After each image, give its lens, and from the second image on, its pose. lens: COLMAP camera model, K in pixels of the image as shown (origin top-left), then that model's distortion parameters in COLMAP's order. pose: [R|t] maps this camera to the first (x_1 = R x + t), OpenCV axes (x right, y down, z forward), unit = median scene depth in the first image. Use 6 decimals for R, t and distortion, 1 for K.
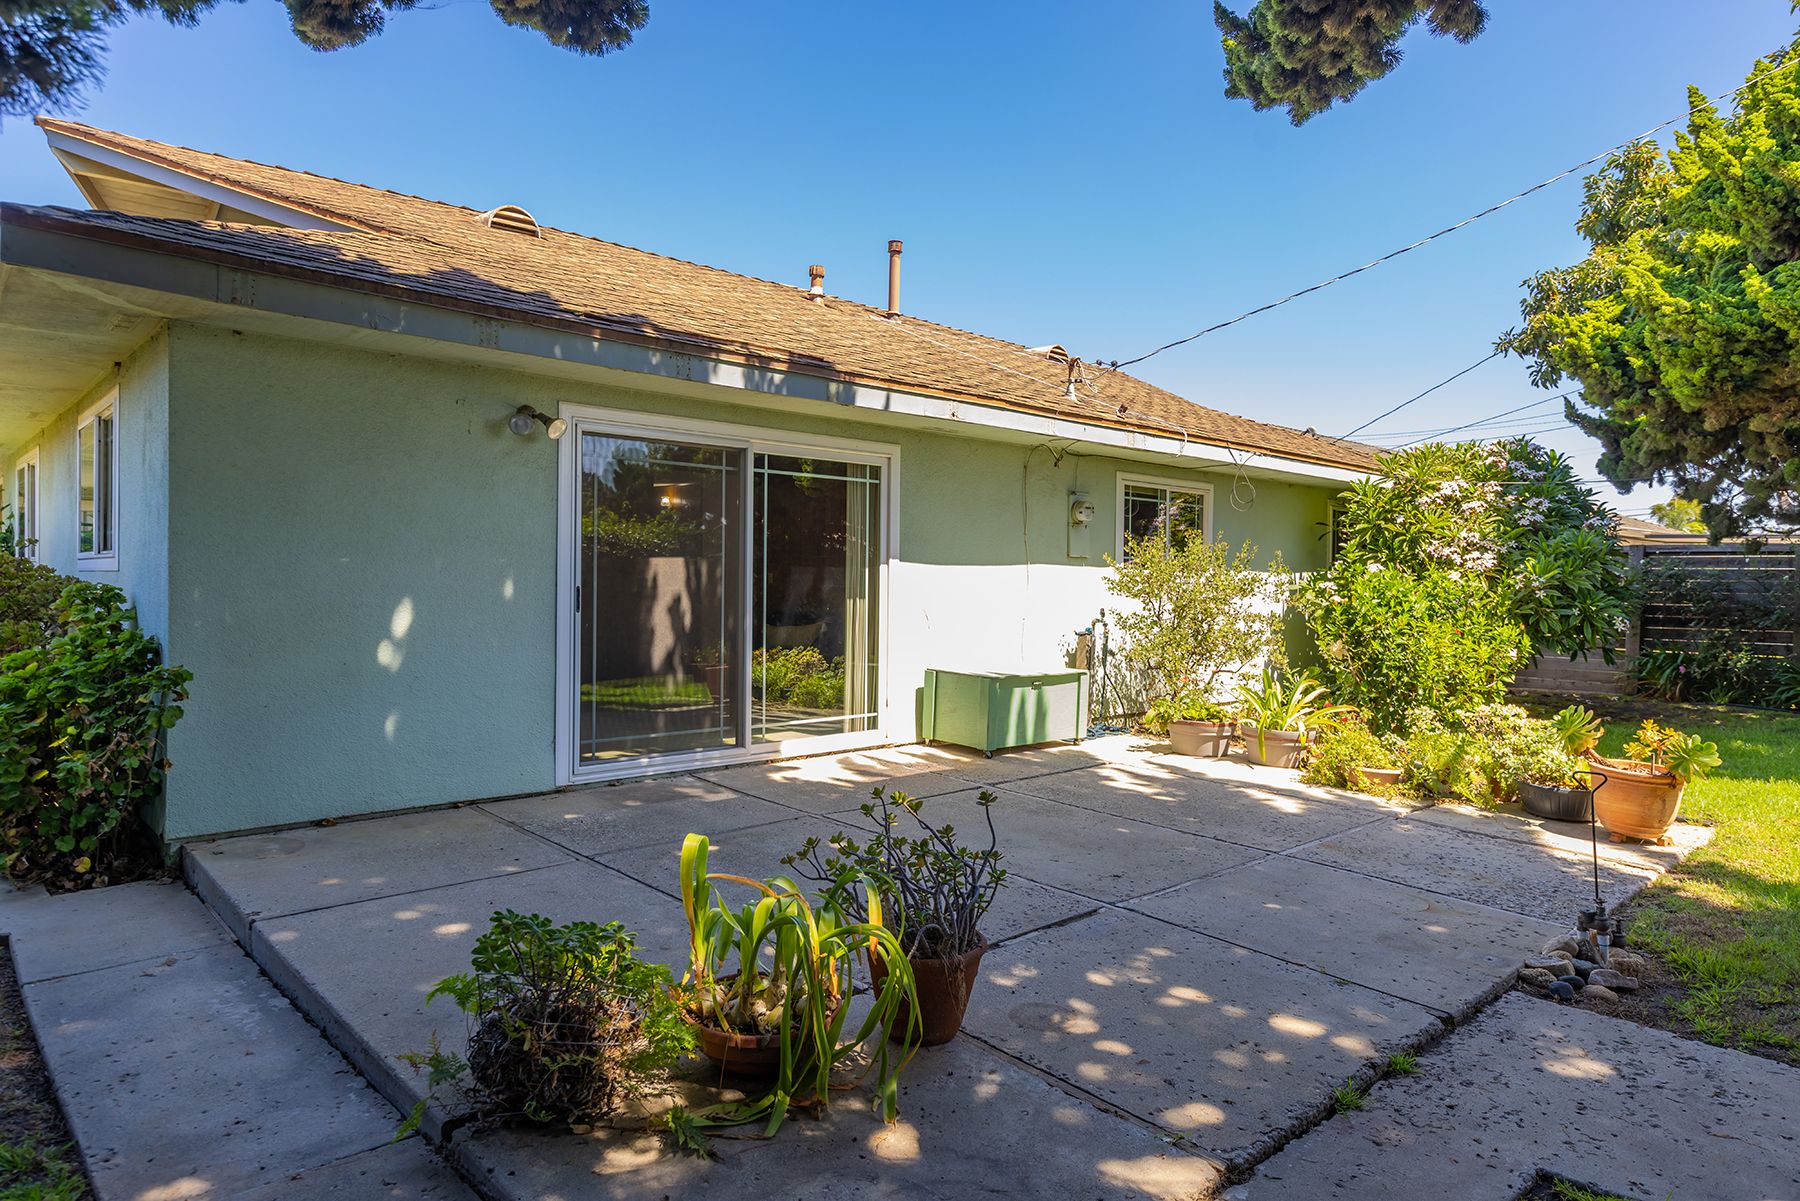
lens RADIAL K [[1079.0, 0, 900.0], [0, 1079.0, 600.5], [0, 0, 1]] dist [0.004629, 0.003254]
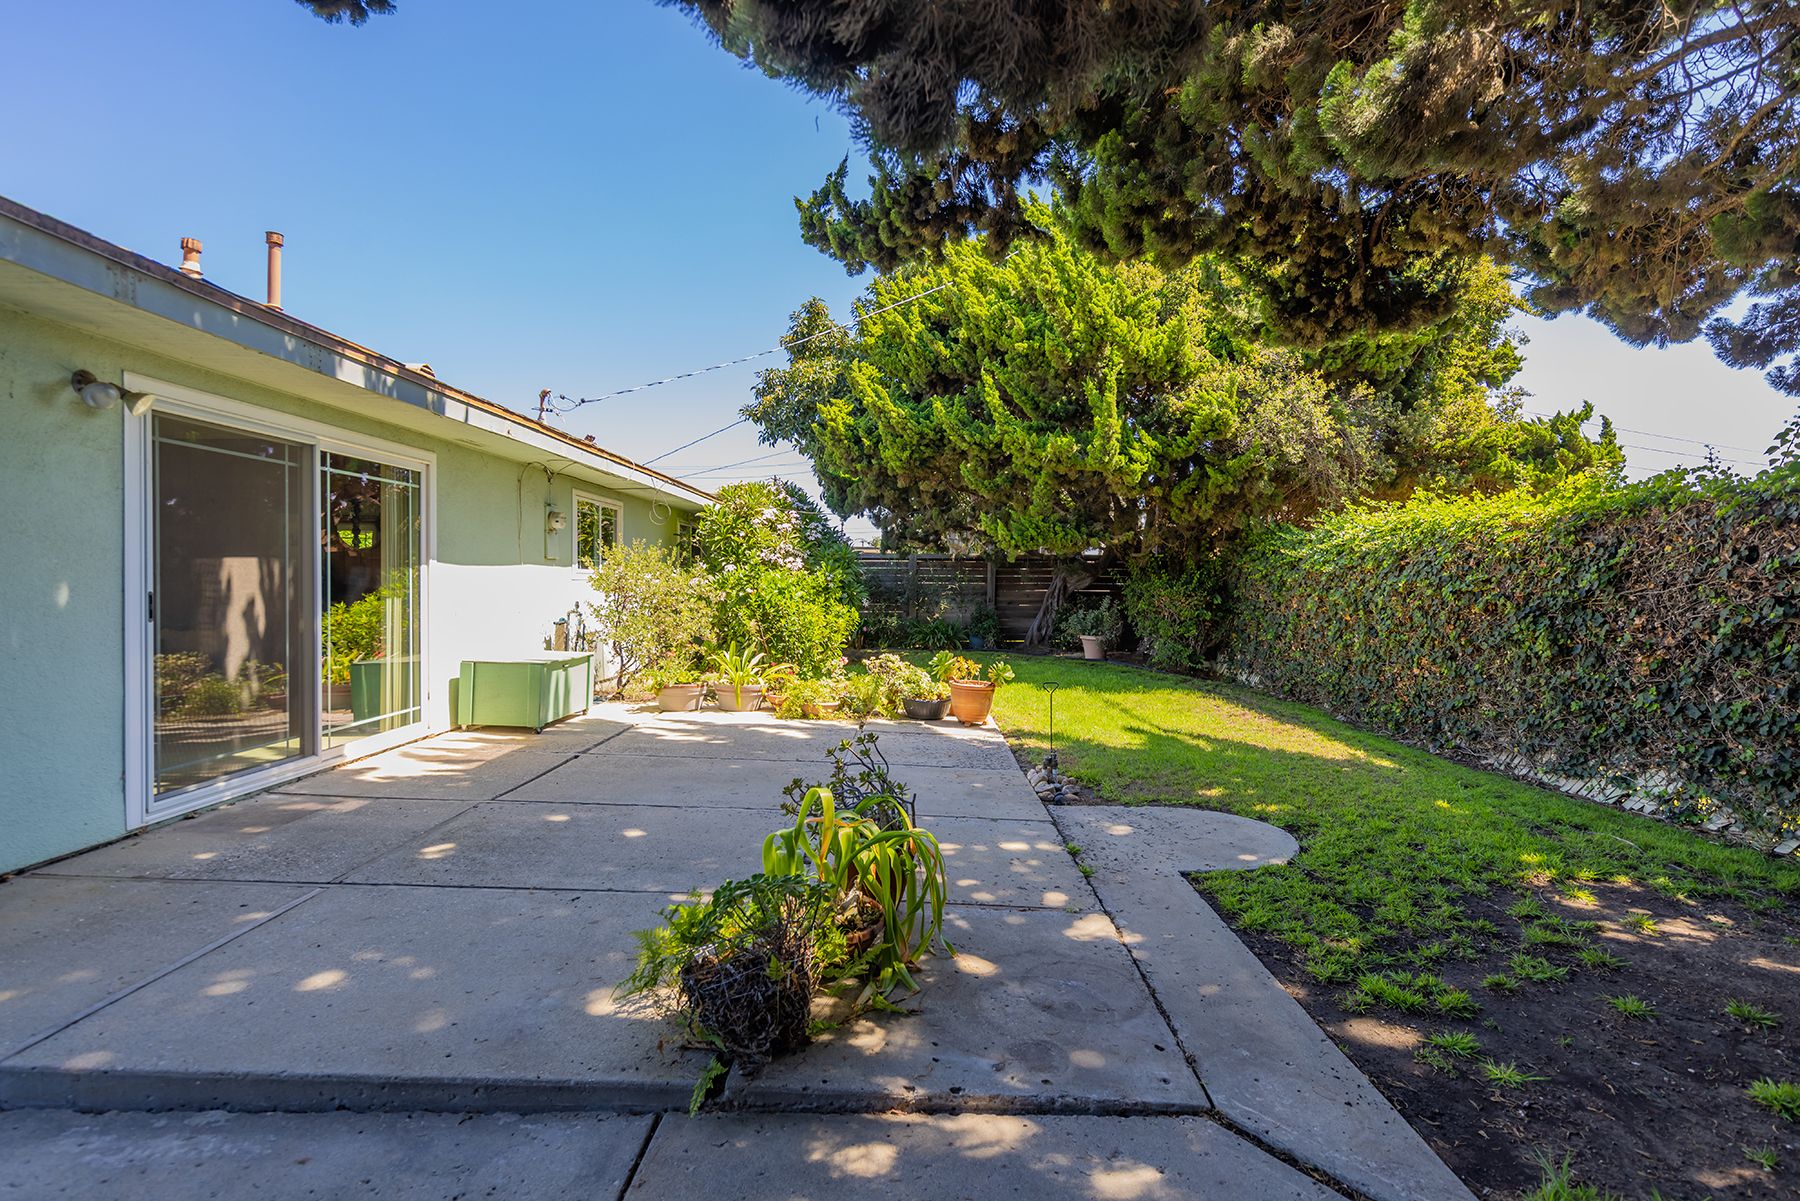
lens RADIAL K [[860.3, 0, 897.6], [0, 860.3, 588.3], [0, 0, 1]] dist [0.008378, -0.000573]
pose [[0.697290, -0.015389, 0.716624, -0.329055], [0.017283, 0.999840, 0.004654, -0.007160], [-0.716580, 0.009140, 0.697445, 0.090066]]
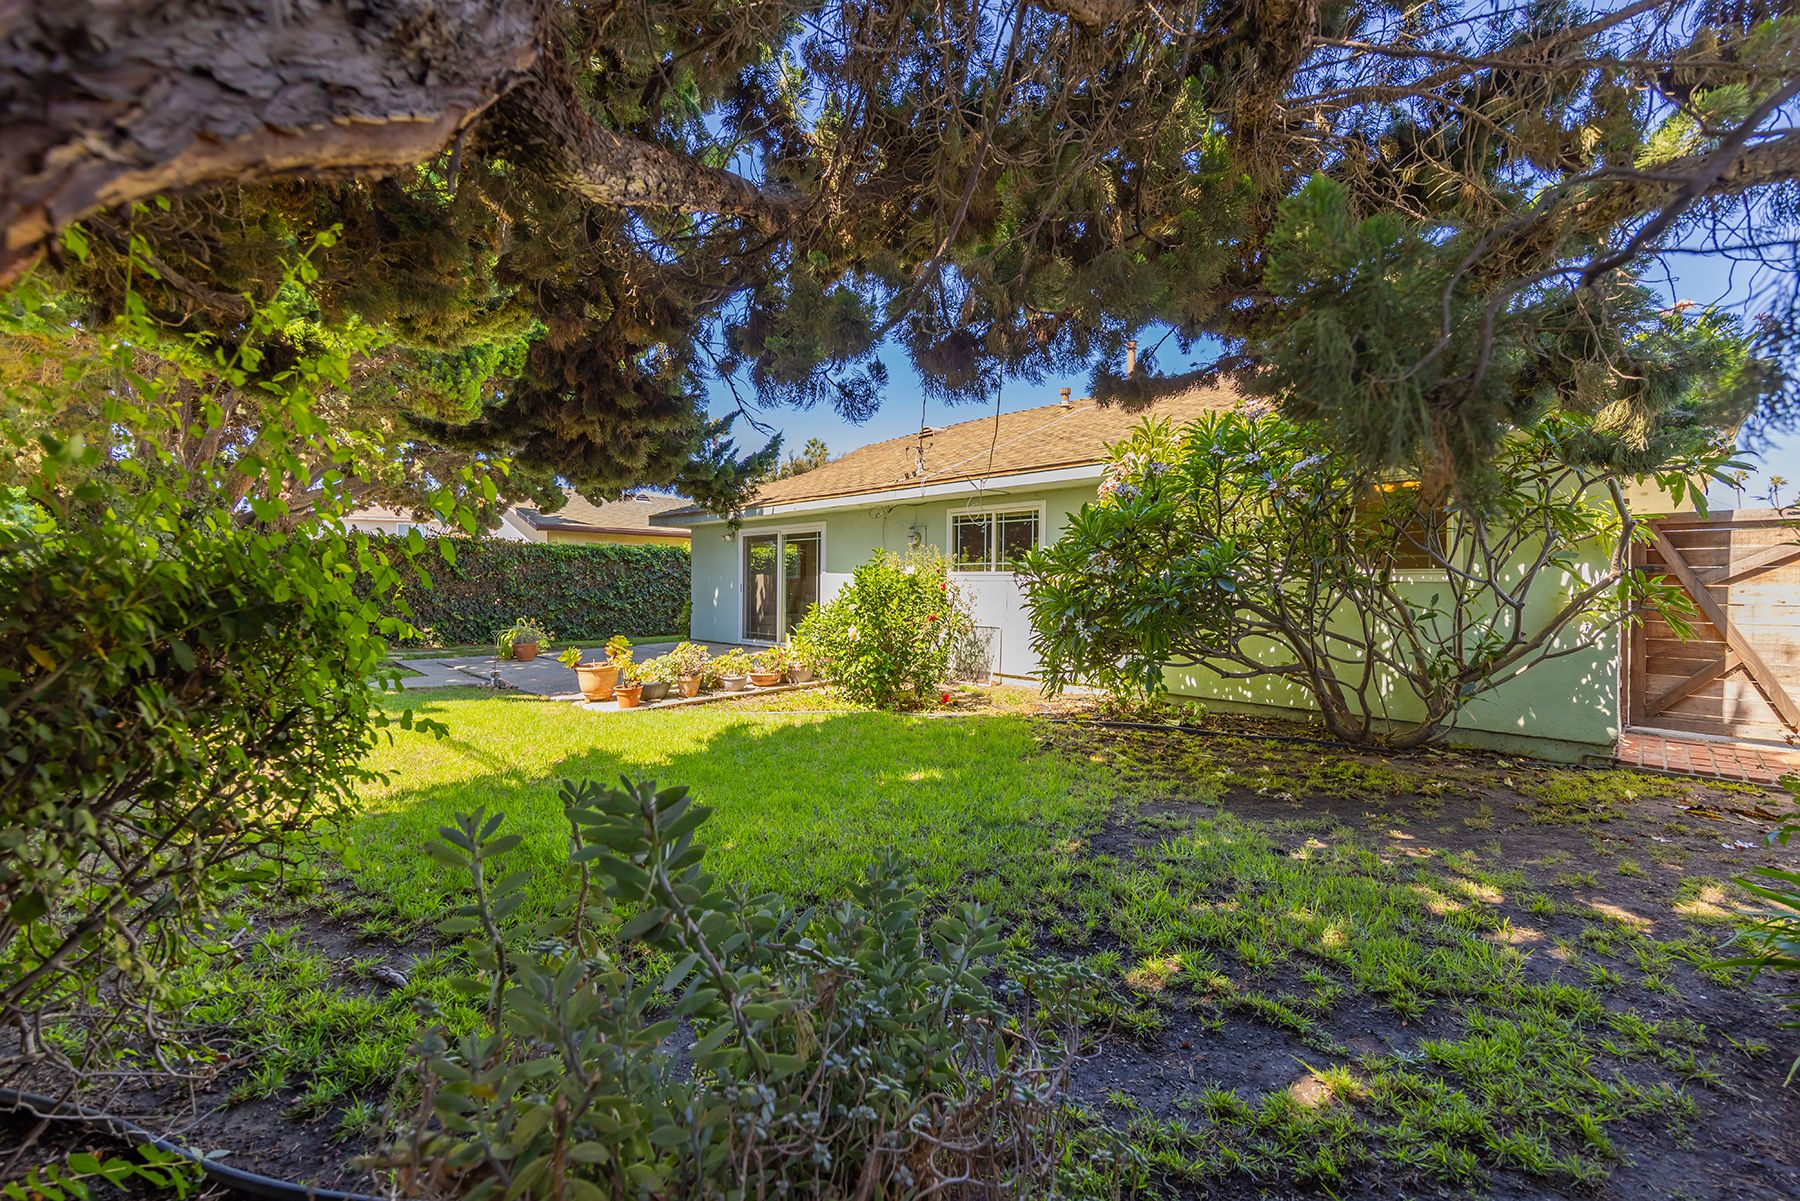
lens RADIAL K [[754.0, 0, 905.9], [0, 754.0, 589.8], [0, 0, 1]] dist [0.003297, 0.000296]
pose [[0.027147, -0.006405, -0.999611, 1.762249], [-0.024131, 0.999684, -0.007061, 0.008472], [0.999340, 0.024313, 0.026983, 1.258974]]
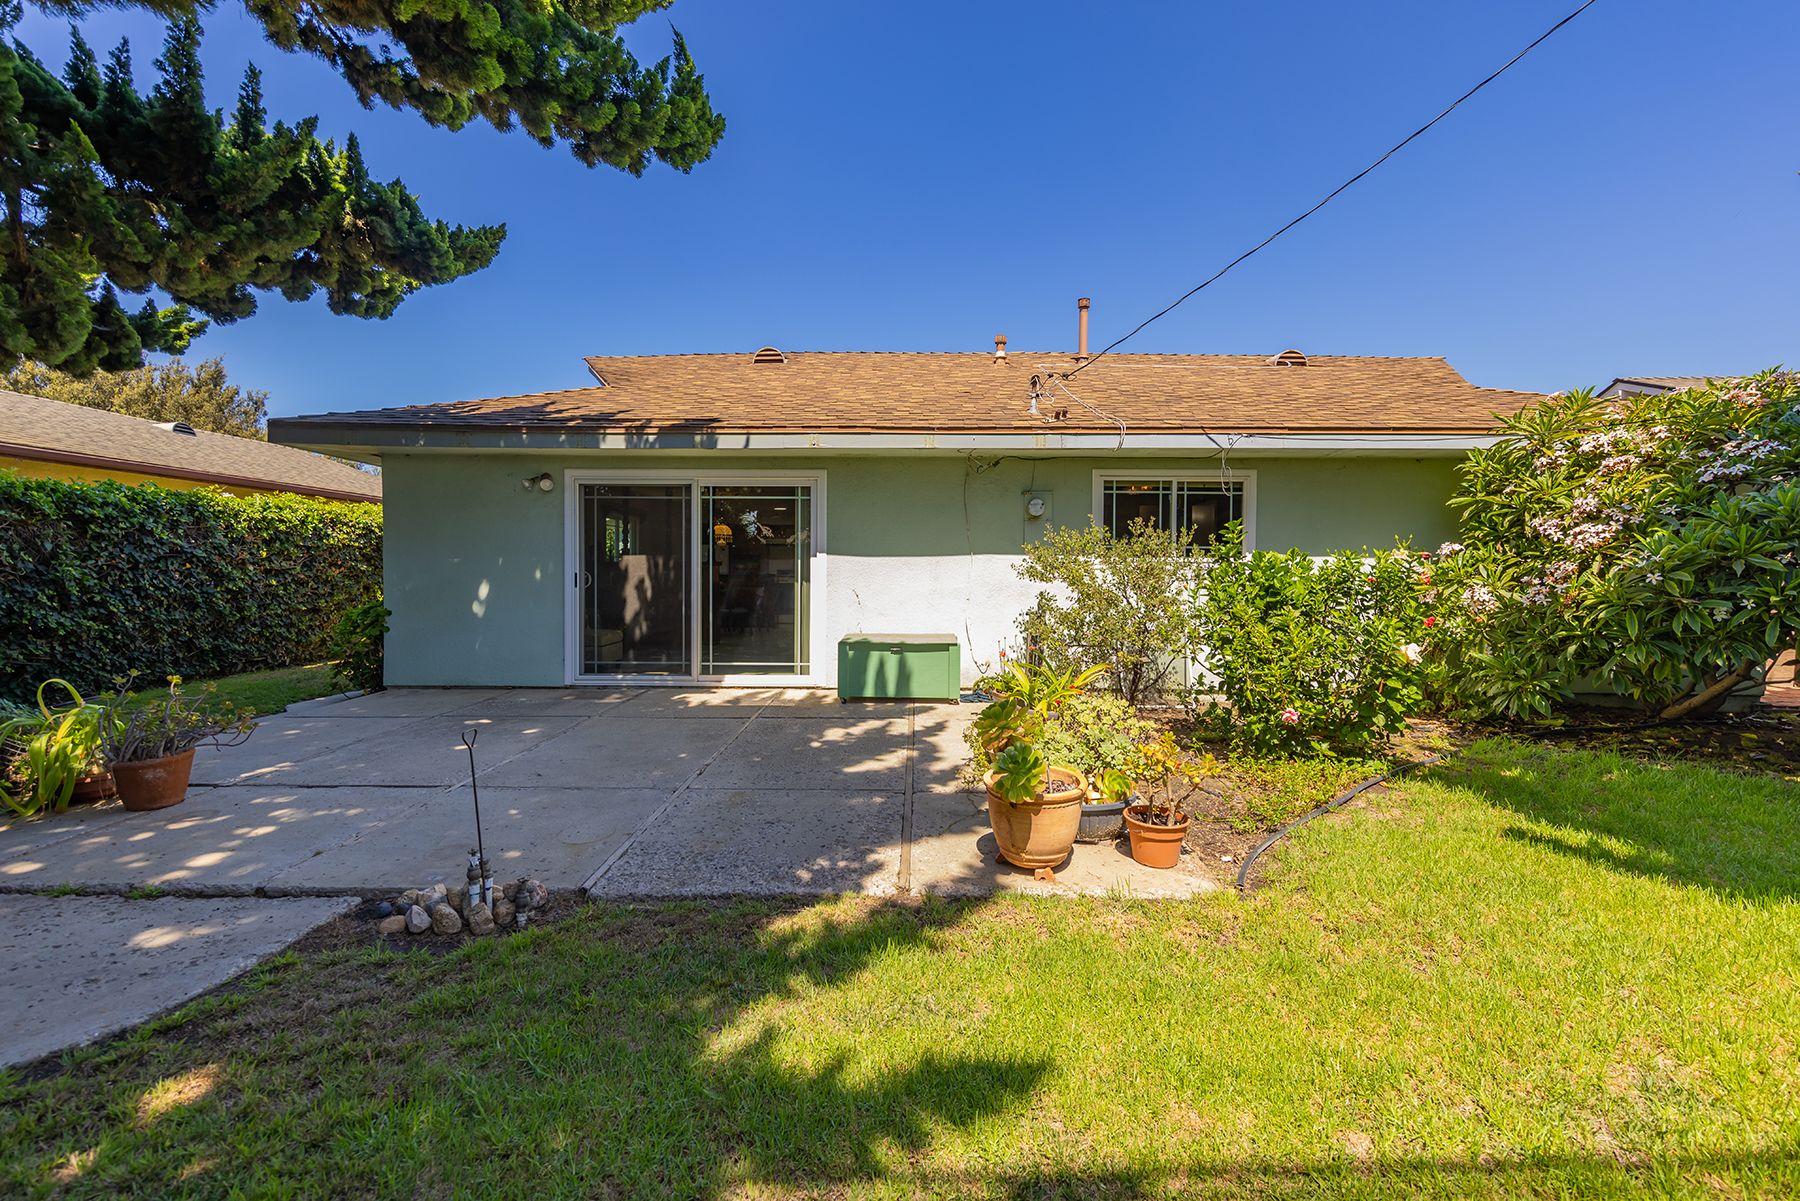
lens RADIAL K [[754.0, 0, 905.9], [0, 754.0, 589.8], [0, 0, 1]] dist [0.003297, 0.000296]
pose [[0.731452, 0.004707, -0.681876, 0.813243], [-0.007542, 0.999971, -0.001187, 0.010164], [0.681851, 0.006011, 0.731466, 0.412737]]
